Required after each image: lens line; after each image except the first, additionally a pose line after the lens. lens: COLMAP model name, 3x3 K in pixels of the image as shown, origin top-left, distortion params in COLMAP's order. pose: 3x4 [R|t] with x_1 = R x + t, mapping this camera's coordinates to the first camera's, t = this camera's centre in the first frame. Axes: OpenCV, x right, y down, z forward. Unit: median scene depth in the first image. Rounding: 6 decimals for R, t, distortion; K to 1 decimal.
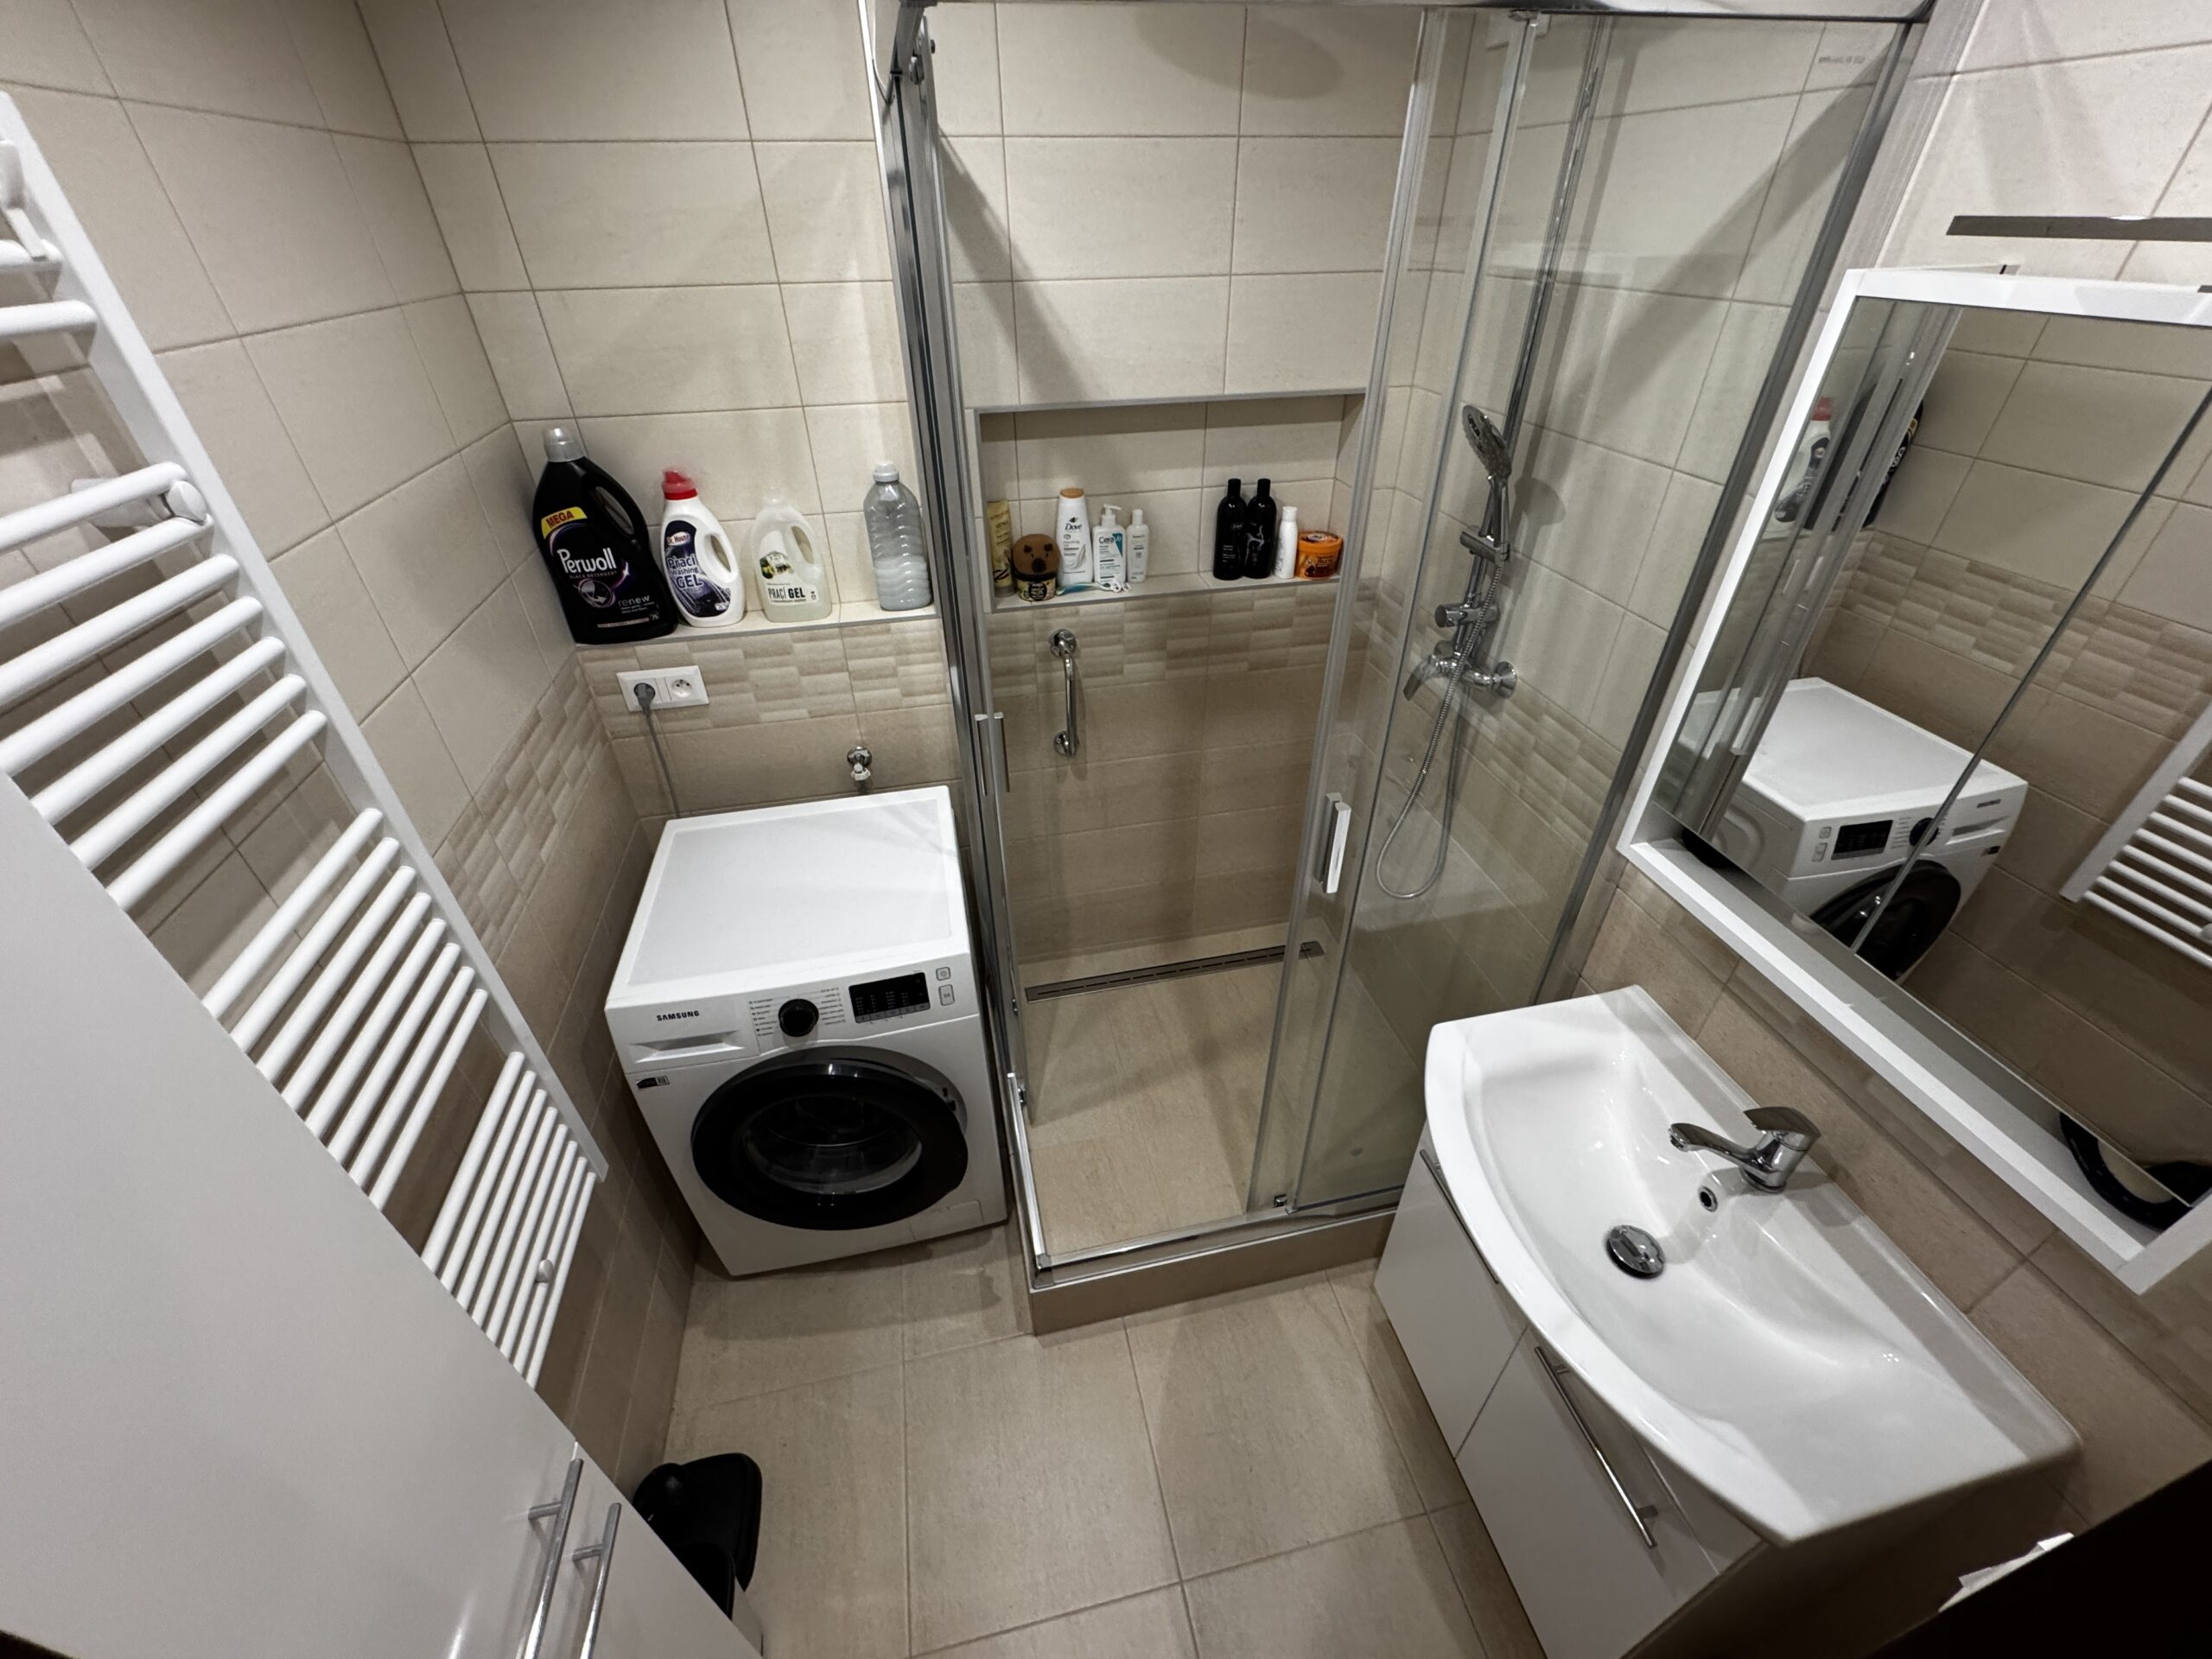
lens RADIAL K [[878.5, 0, 1104.1], [0, 878.5, 824.3], [0, 0, 1]] dist [-0.001149, -0.000143]
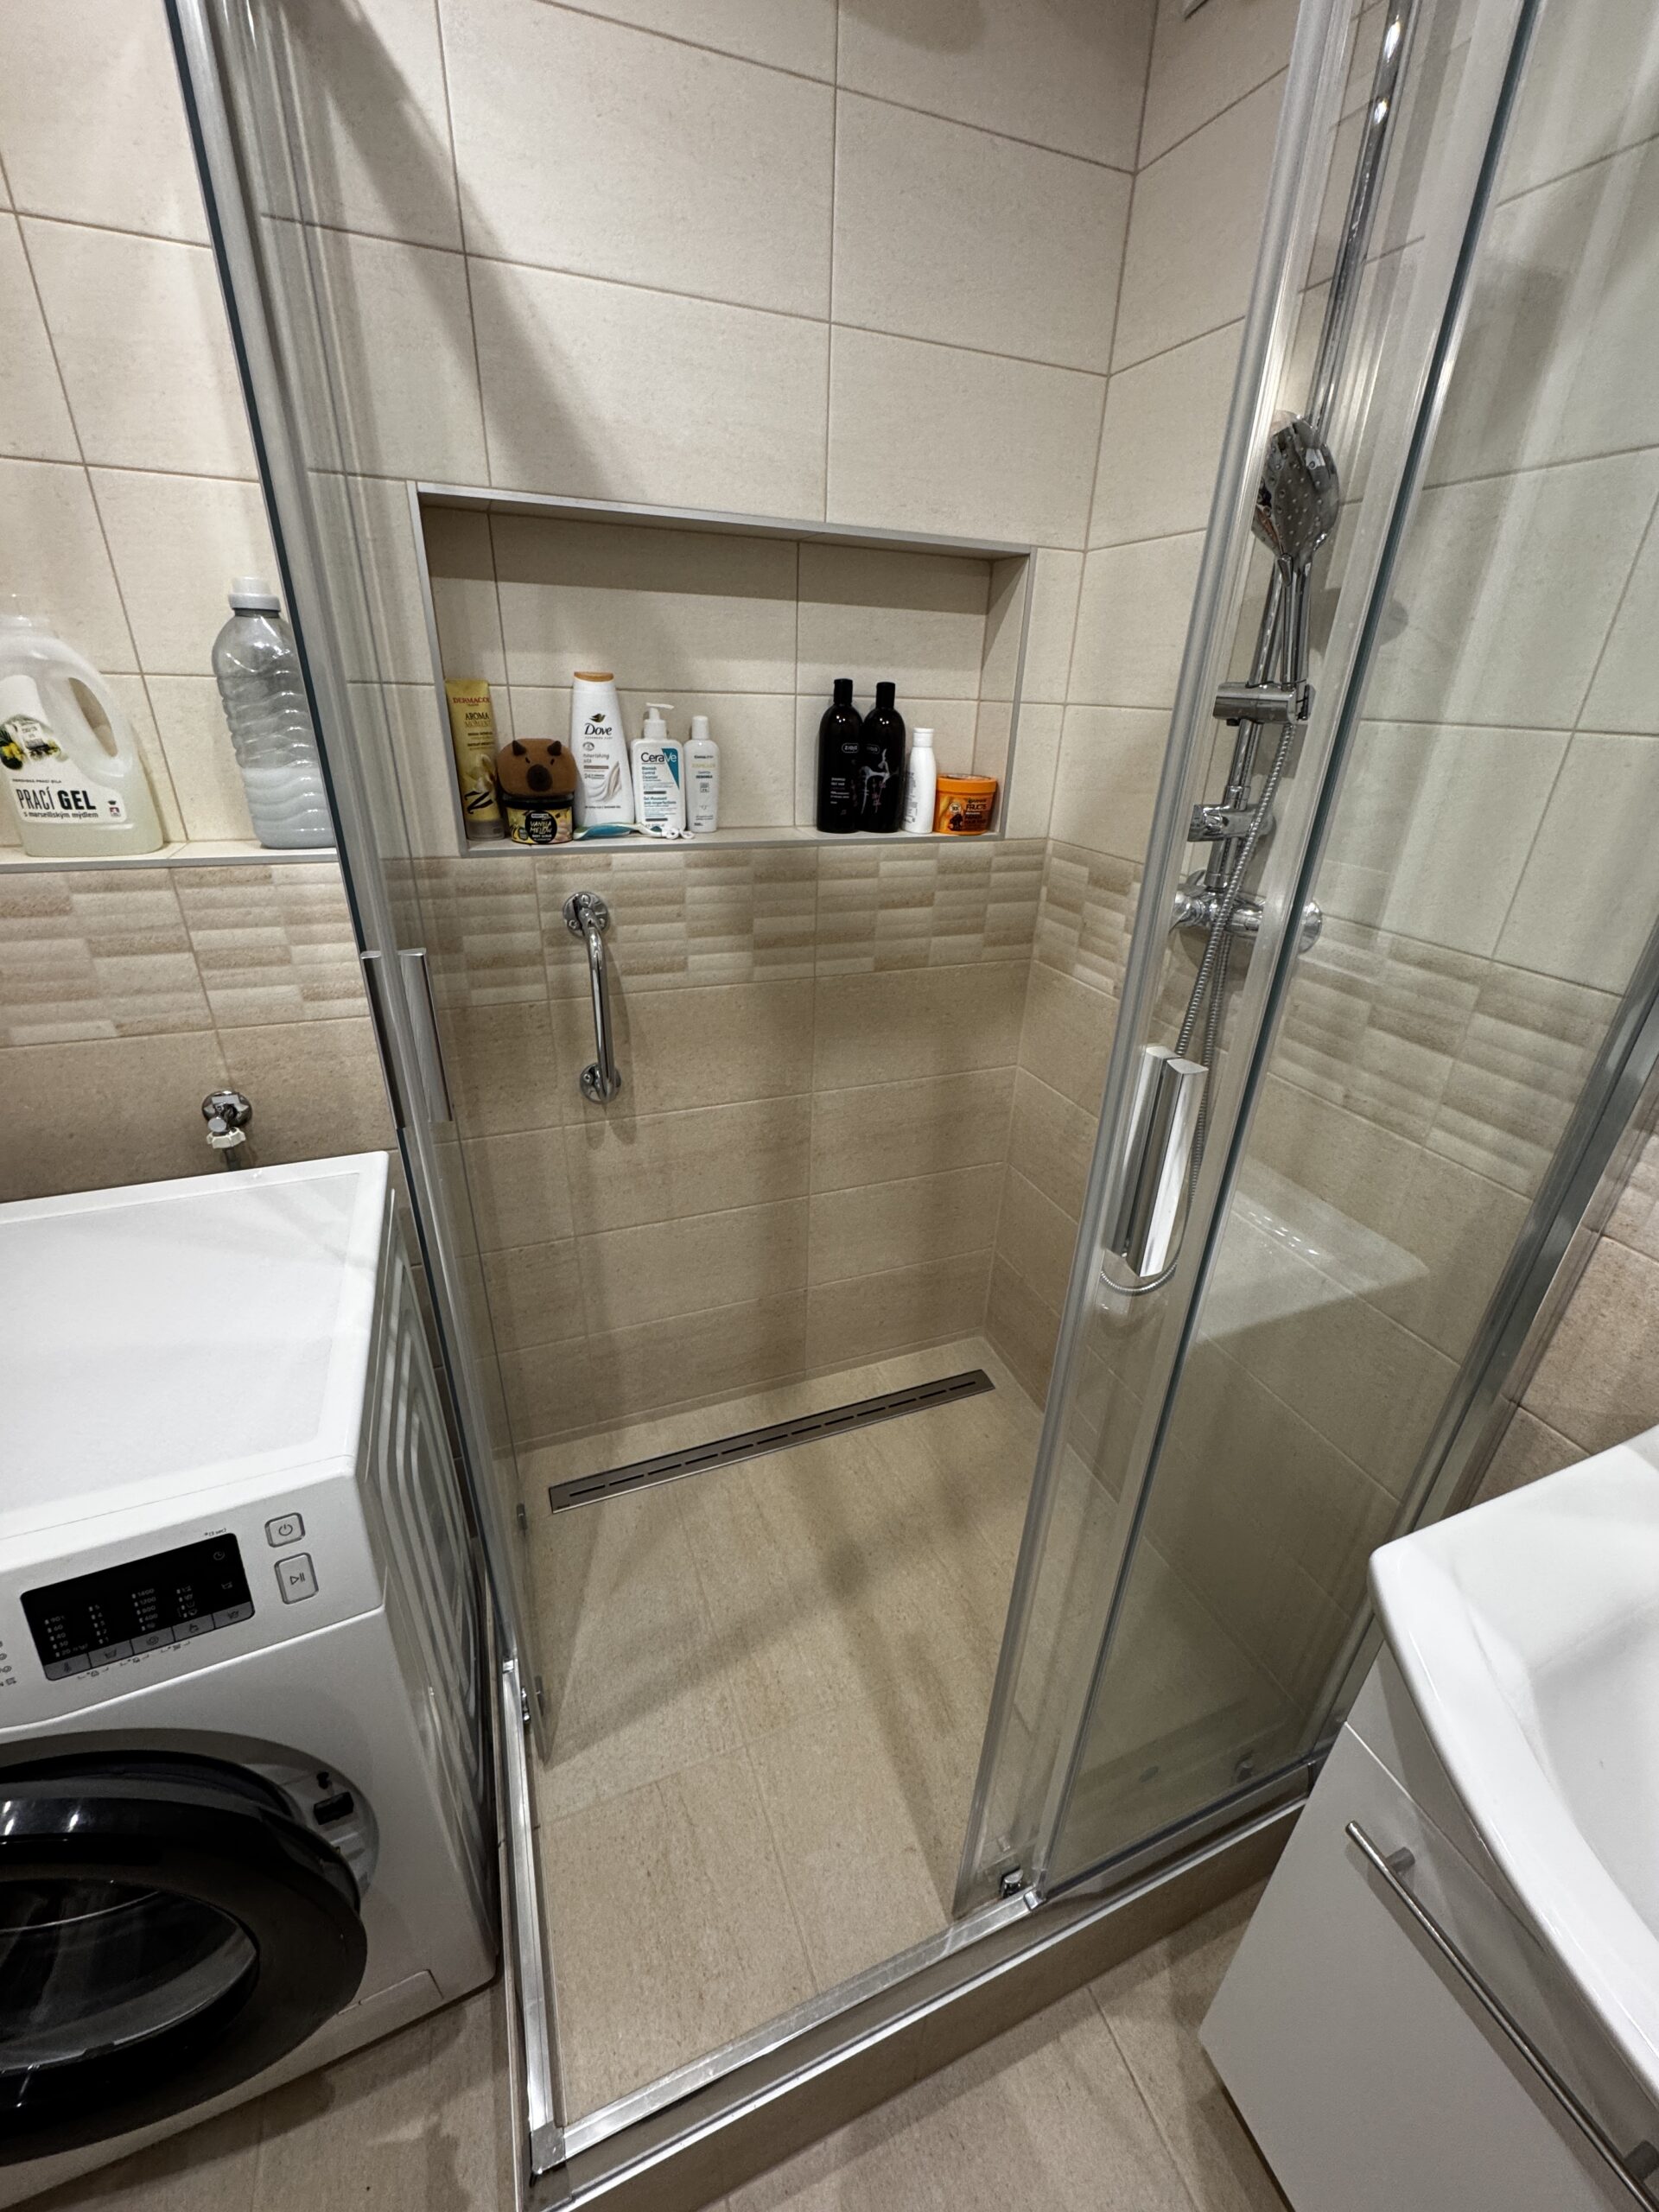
lens RADIAL K [[878.5, 0, 833.5], [0, 878.5, 1104.9], [0, 0, 1]] dist [-0.001149, -0.000143]
pose [[0.985064, -0.031908, 0.169205, 0.016609], [0.059287, 0.985444, -0.159326, 0.037990], [-0.161658, 0.166978, 0.972618, 0.403049]]
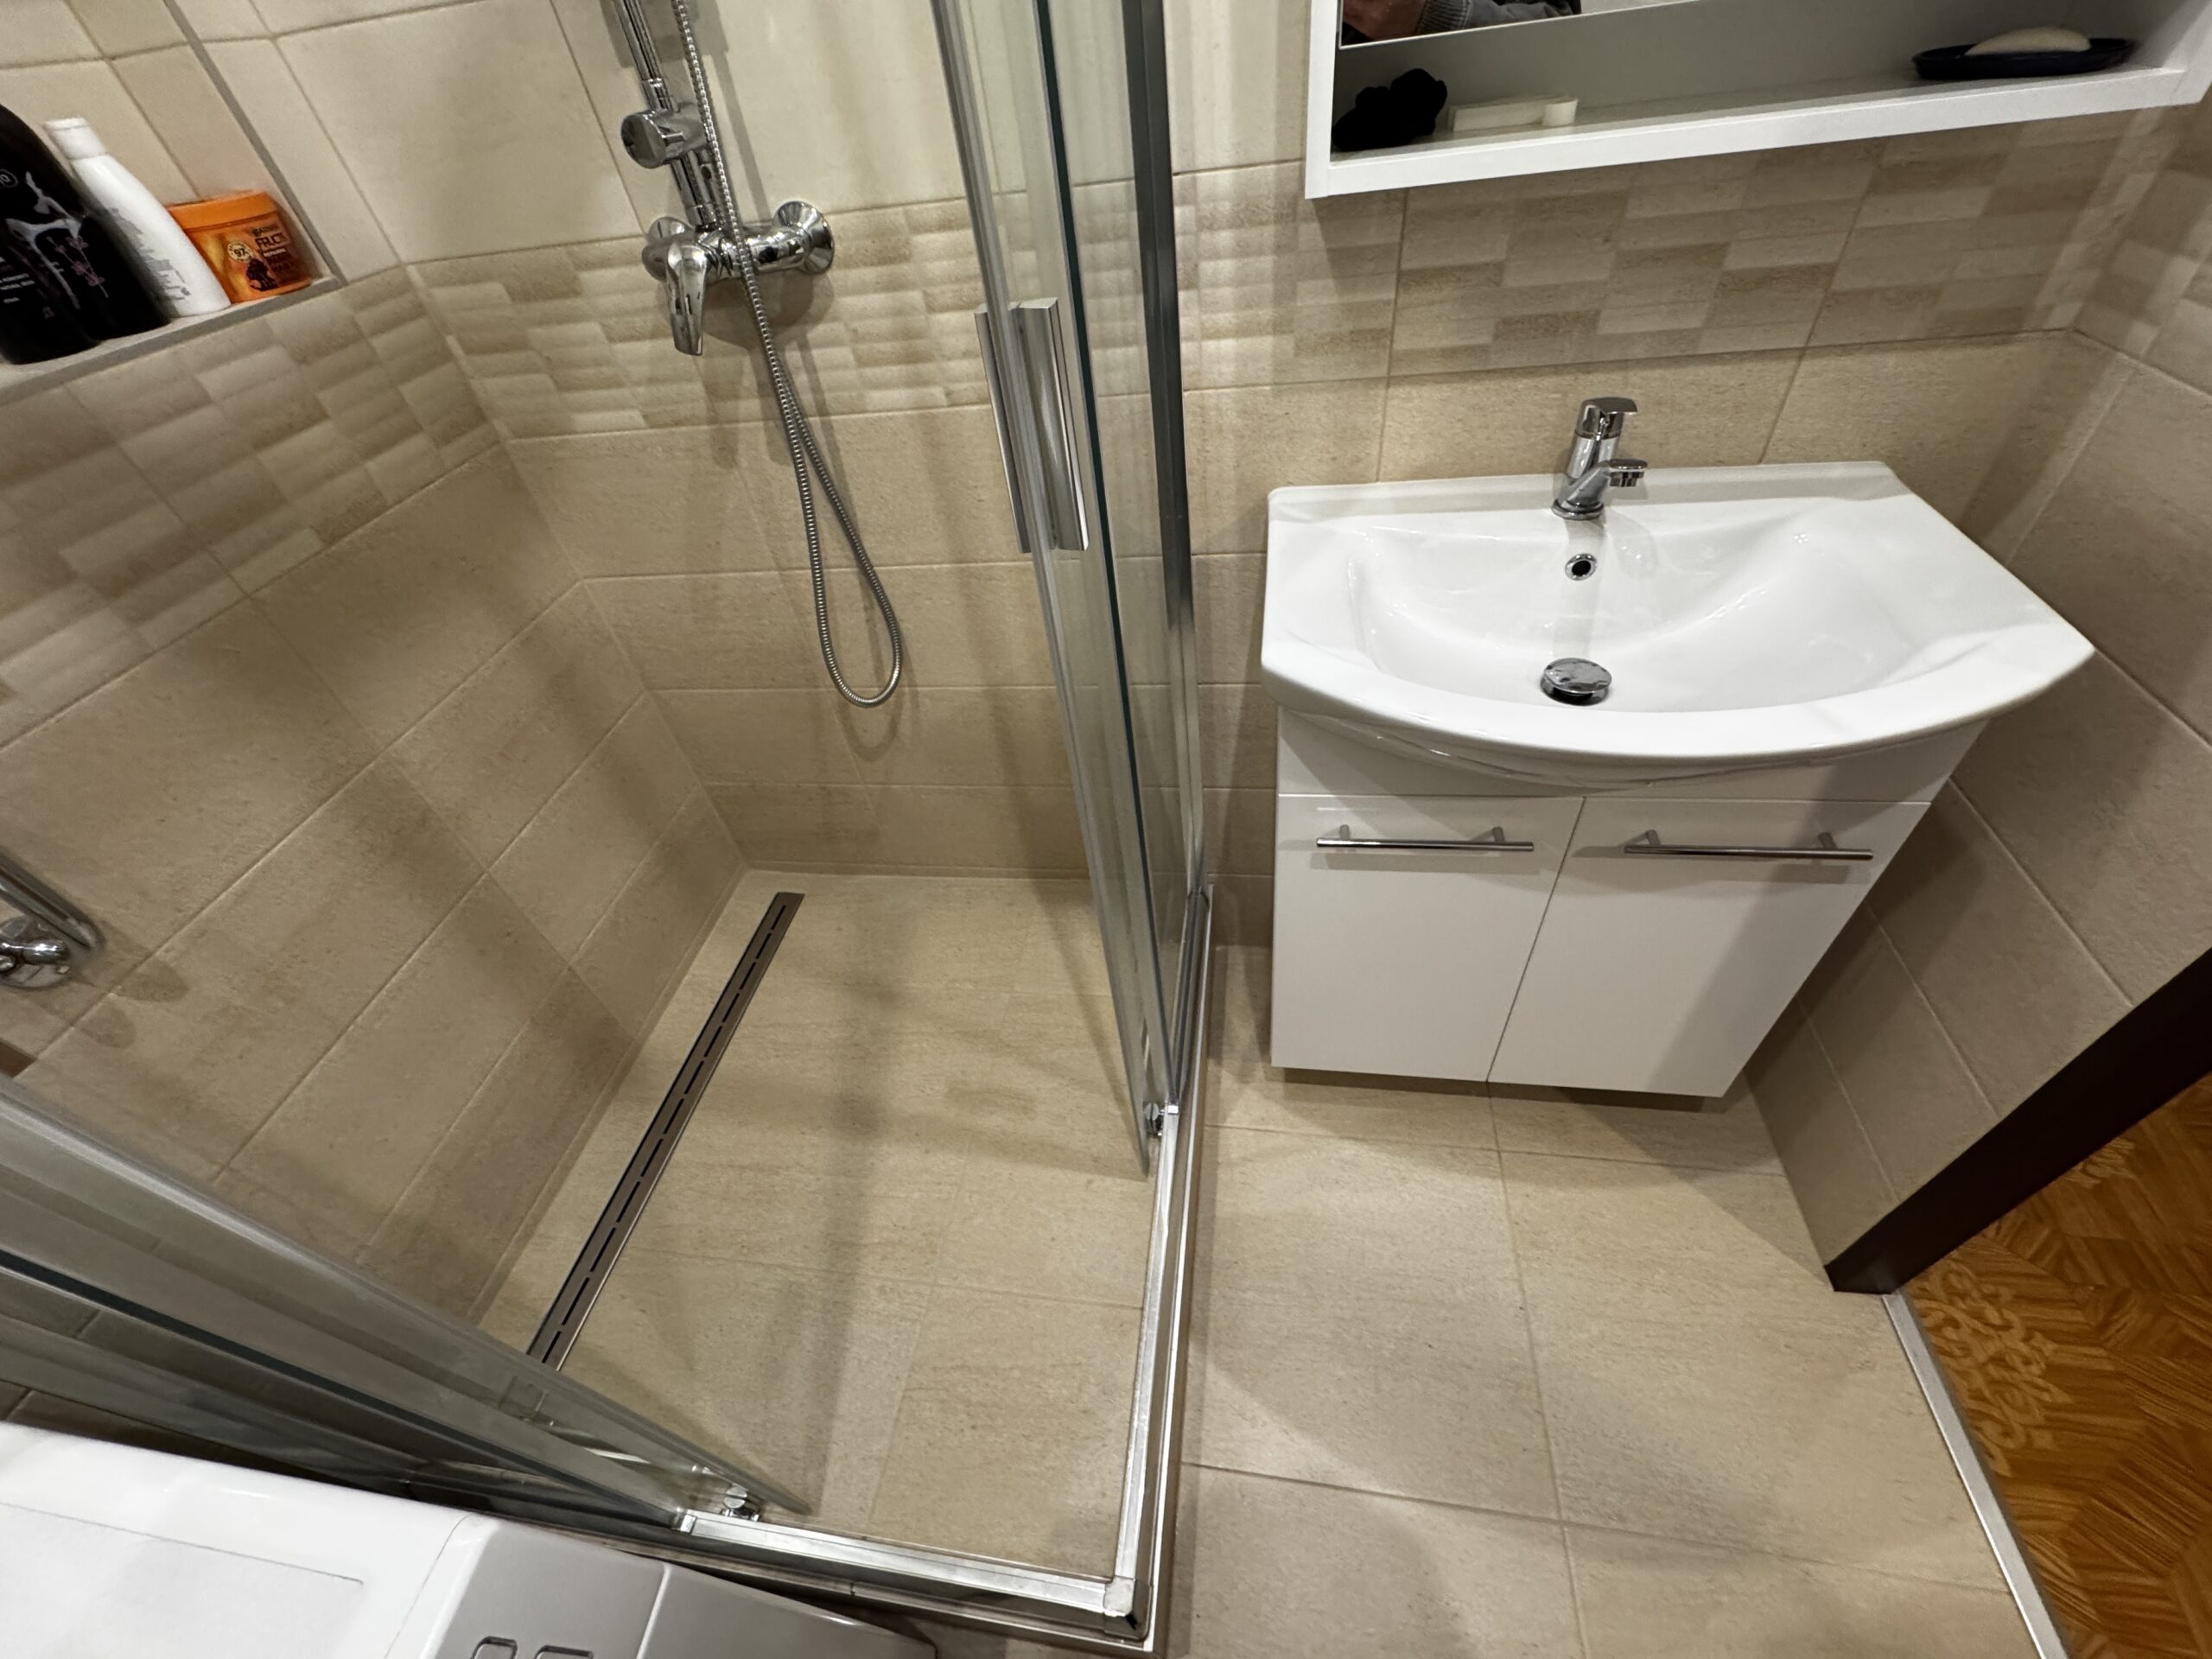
lens RADIAL K [[878.5, 0, 1104.1], [0, 878.5, 824.3], [0, 0, 1]] dist [-0.001149, -0.000143]
pose [[0.352027, -0.665577, 0.658092, -0.099271], [0.624164, 0.690872, 0.364851, 0.011512], [-0.697493, 0.282319, 0.658634, 0.514297]]
